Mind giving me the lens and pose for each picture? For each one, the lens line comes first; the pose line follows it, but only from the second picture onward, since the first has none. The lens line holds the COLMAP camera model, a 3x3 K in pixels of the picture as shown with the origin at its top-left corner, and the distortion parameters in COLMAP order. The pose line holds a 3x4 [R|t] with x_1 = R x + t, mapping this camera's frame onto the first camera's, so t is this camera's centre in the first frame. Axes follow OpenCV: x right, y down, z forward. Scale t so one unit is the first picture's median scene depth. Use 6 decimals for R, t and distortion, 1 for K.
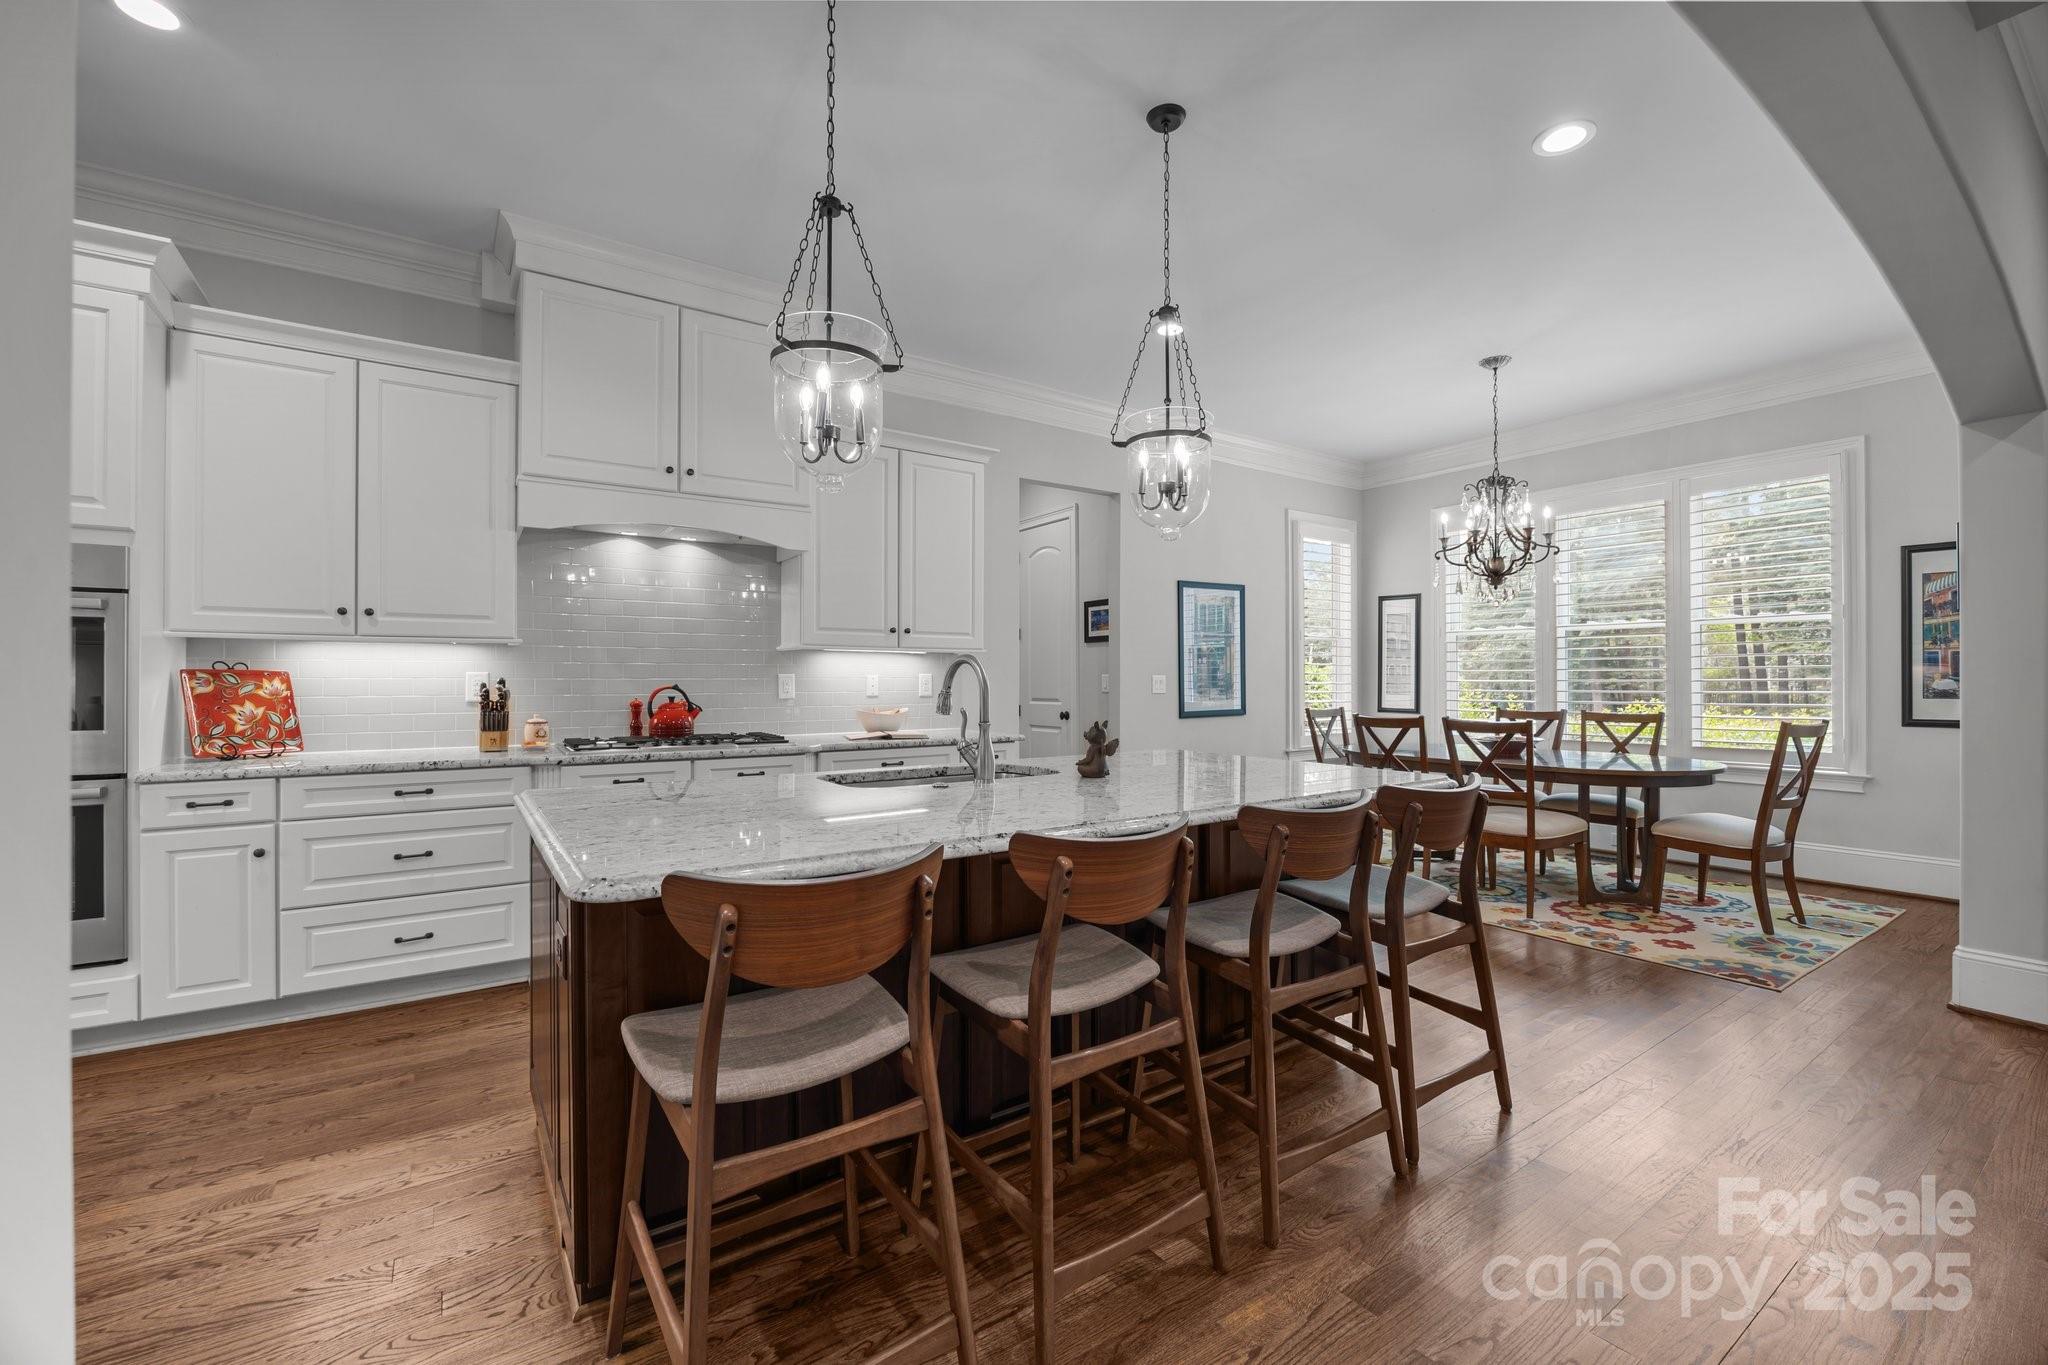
lens RADIAL K [[849.1, 0, 1028.5], [0, 849.1, 679.3], [0, 0, 1]] dist [-0.001745, -0.000182]
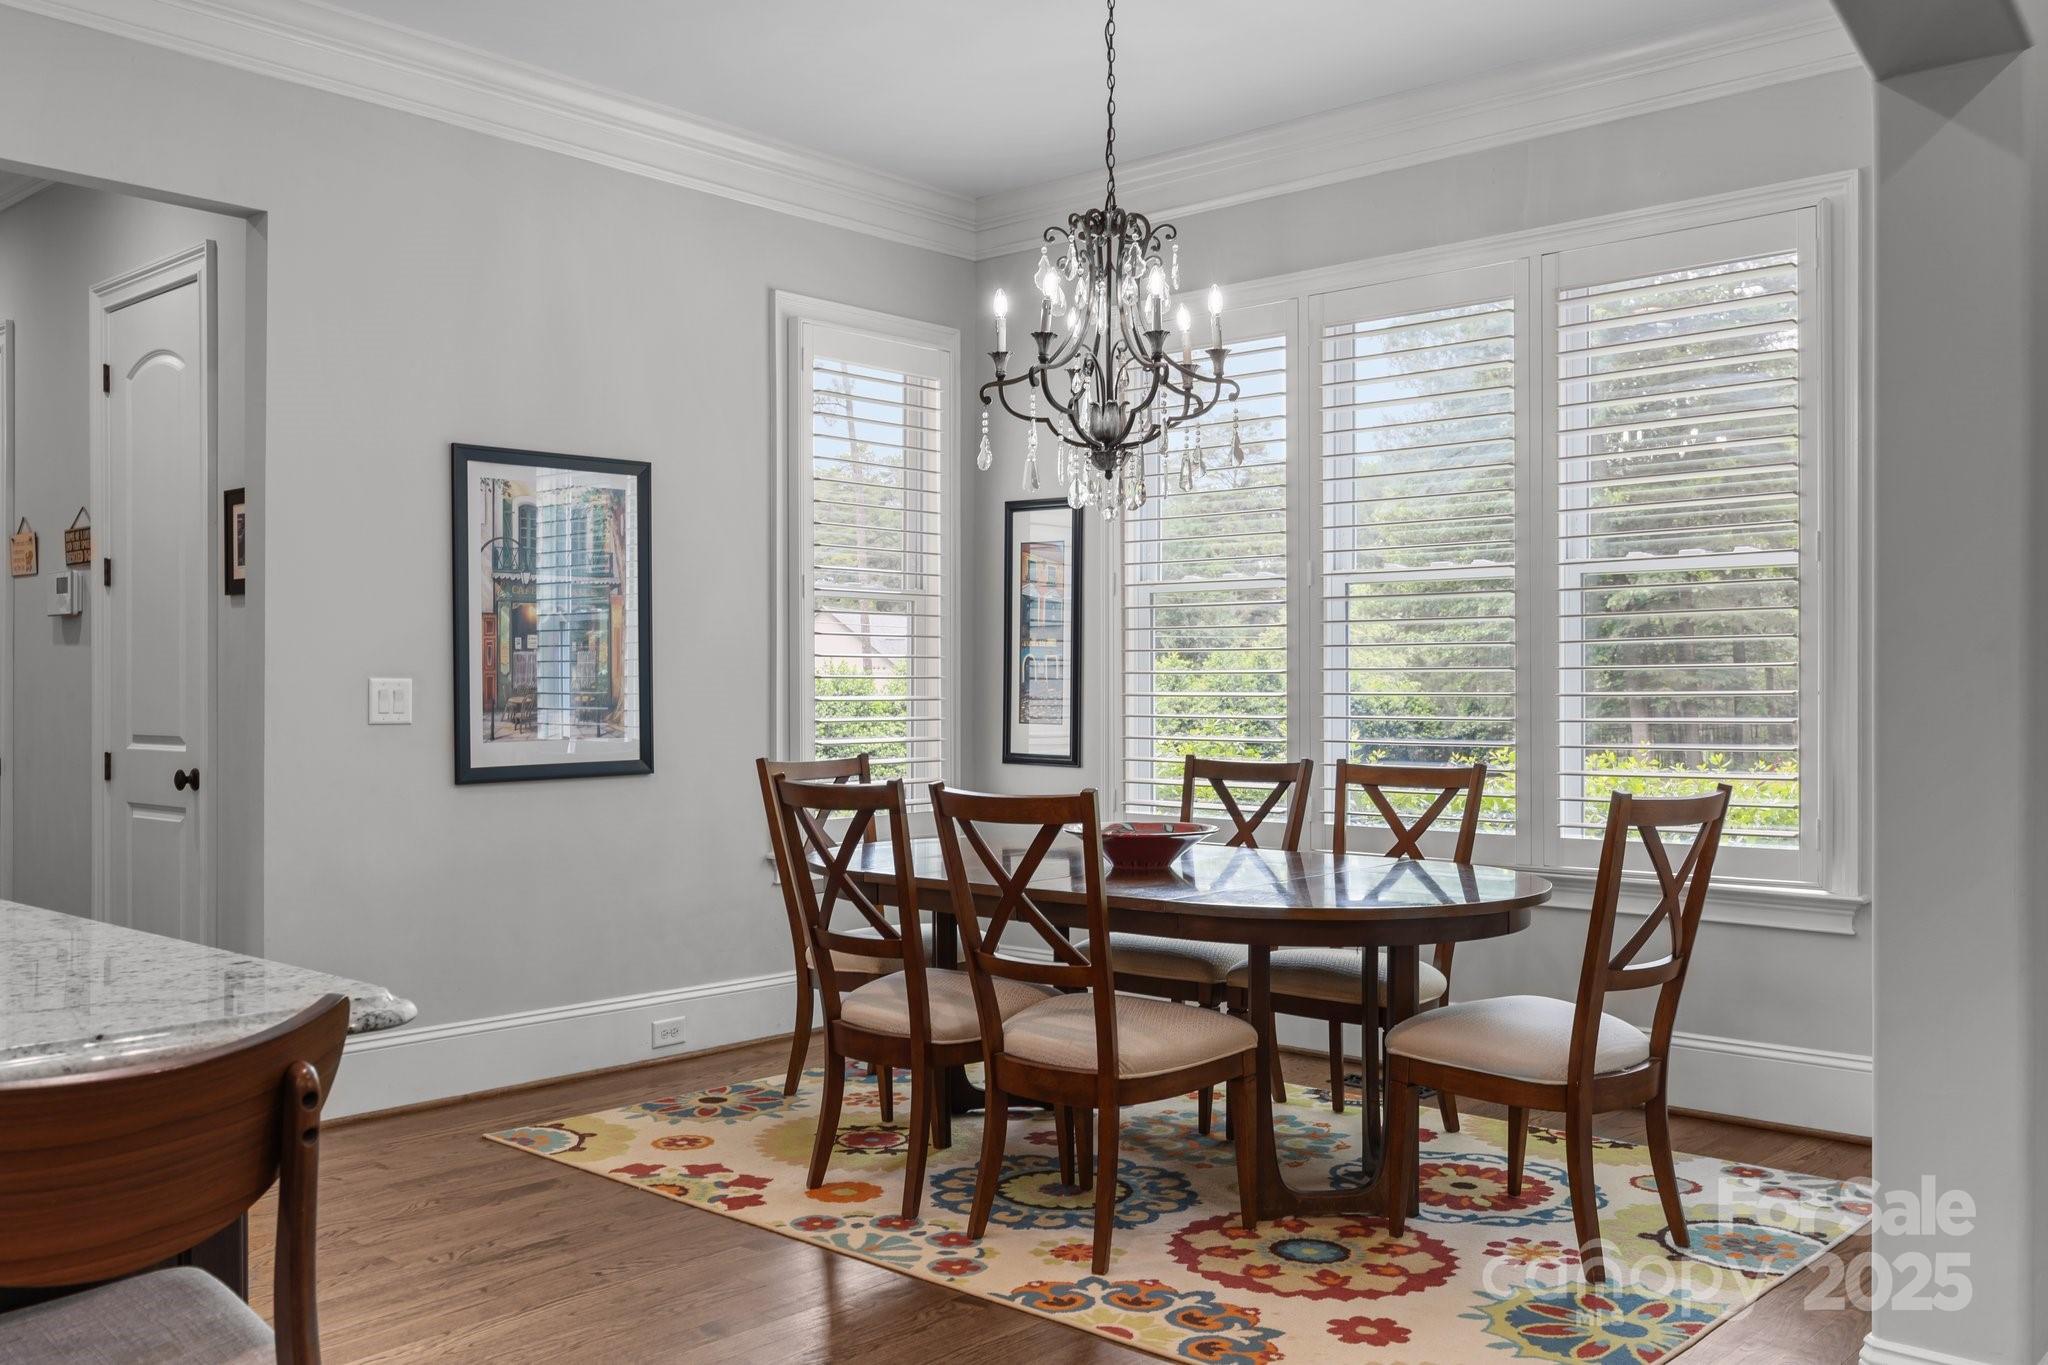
lens RADIAL K [[1750.9, 0, 1024.0], [0, 1750.9, 682.5], [0, 0, 1]] dist [0.008426, 0.004272]
pose [[0.974363, 0.003580, 0.224954, 0.334376], [-0.002922, 0.999990, -0.003257, -0.000781], [-0.224964, 0.002516, 0.974364, 0.166998]]
